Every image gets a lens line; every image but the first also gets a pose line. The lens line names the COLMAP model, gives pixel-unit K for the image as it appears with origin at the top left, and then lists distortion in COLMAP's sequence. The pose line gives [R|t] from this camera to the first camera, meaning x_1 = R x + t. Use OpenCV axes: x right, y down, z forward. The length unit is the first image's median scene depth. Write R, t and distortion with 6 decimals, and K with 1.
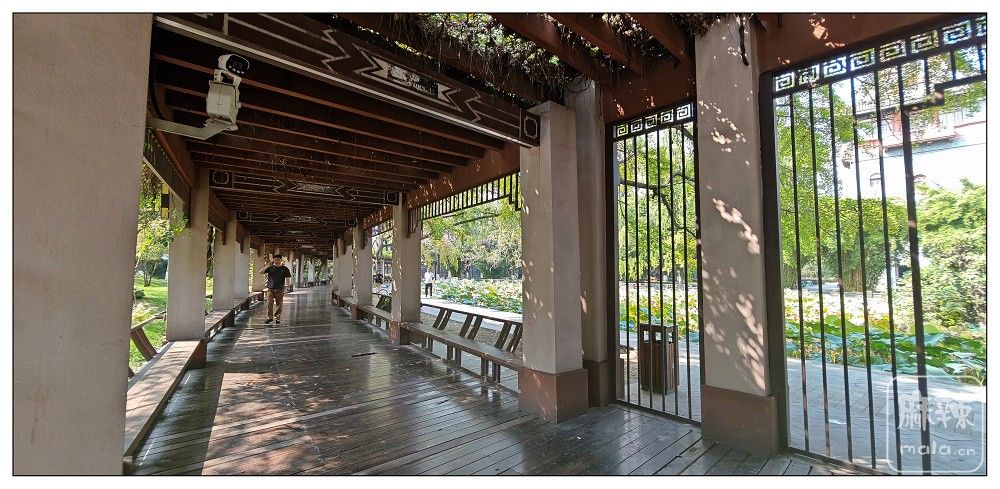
lens RADIAL K [[372.3, 0, 483.7], [0, 372.3, 247.3], [0, 0, 1]] dist [-0.000152, 0.000033]
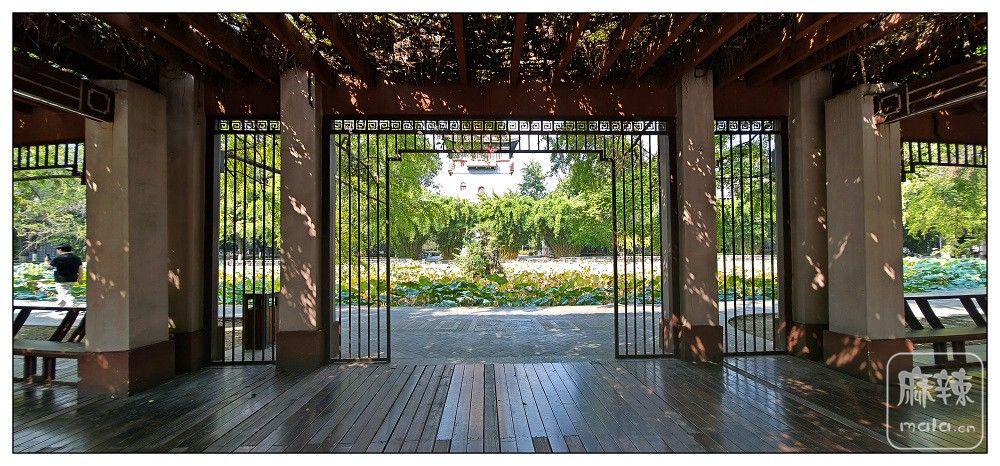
lens RADIAL K [[356.4, 0, 494.6], [0, 356.4, 236.0], [0, 0, 1]] dist [-0.000469, 0.000177]
pose [[0.652410, 0.011612, 0.757777, 0.102337], [-0.035601, 0.999248, 0.015338, -0.026422], [-0.757029, -0.036984, 0.652334, -0.393294]]
